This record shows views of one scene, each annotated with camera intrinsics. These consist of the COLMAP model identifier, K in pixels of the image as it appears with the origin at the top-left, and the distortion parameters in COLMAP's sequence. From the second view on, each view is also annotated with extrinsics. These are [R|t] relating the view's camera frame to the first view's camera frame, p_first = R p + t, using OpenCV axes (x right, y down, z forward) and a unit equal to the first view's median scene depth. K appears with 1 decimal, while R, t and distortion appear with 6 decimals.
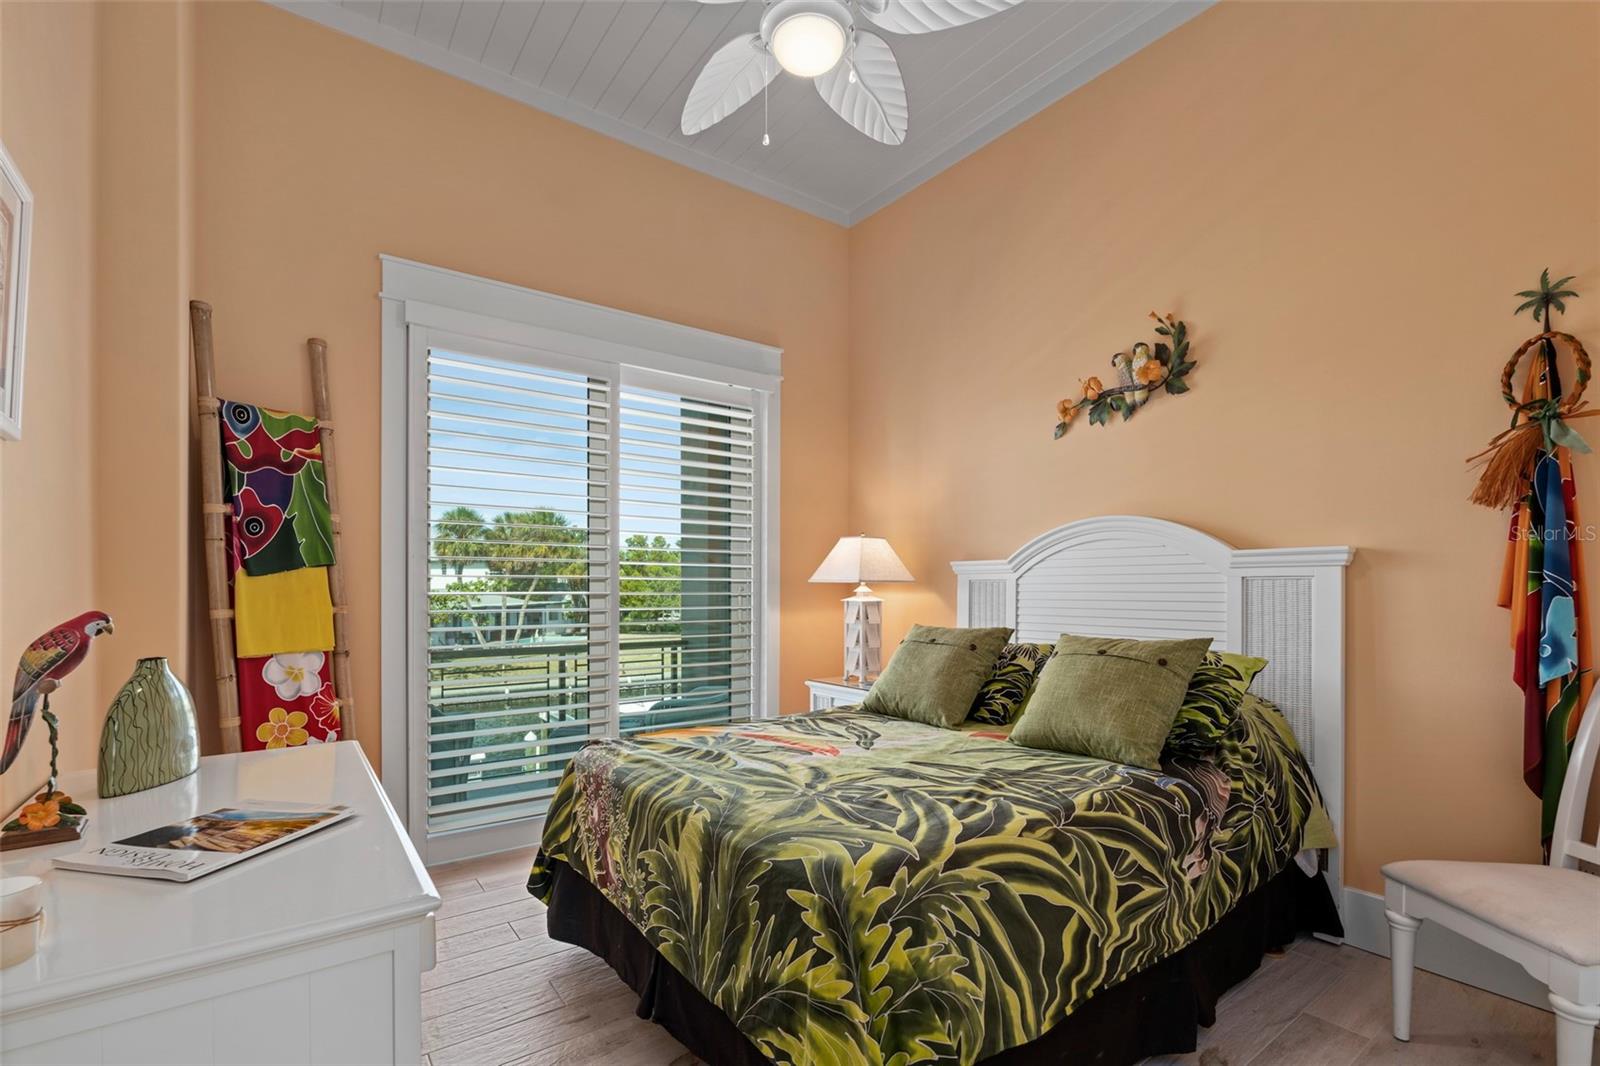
lens RADIAL K [[718.9, 0, 798.7], [0, 718.9, 586.1], [0, 0, 1]] dist [-0.009840, -0.000037]
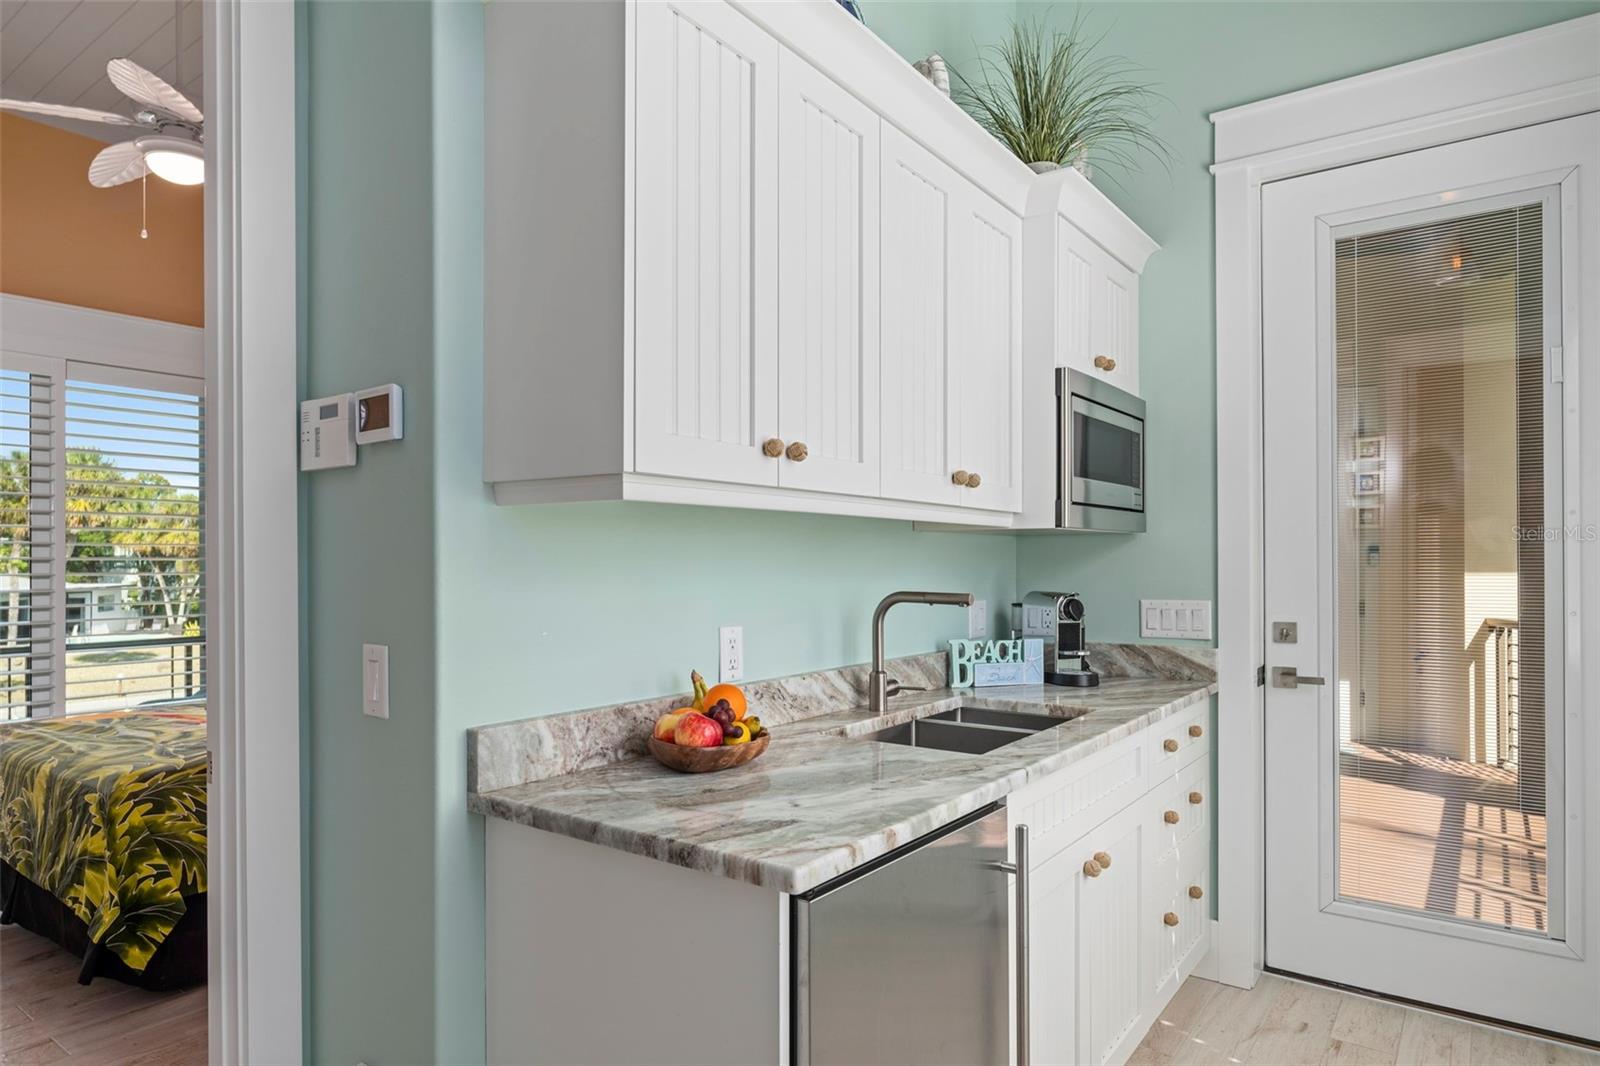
lens RADIAL K [[933.5, 0, 802.2], [0, 933.5, 562.9], [0, 0, 1]] dist [0.002453, 0.001720]
pose [[0.955069, -0.004007, 0.296358, 0.864833], [0.002986, 0.999988, 0.003898, -0.080670], [-0.296370, -0.002838, 0.955069, -1.378365]]
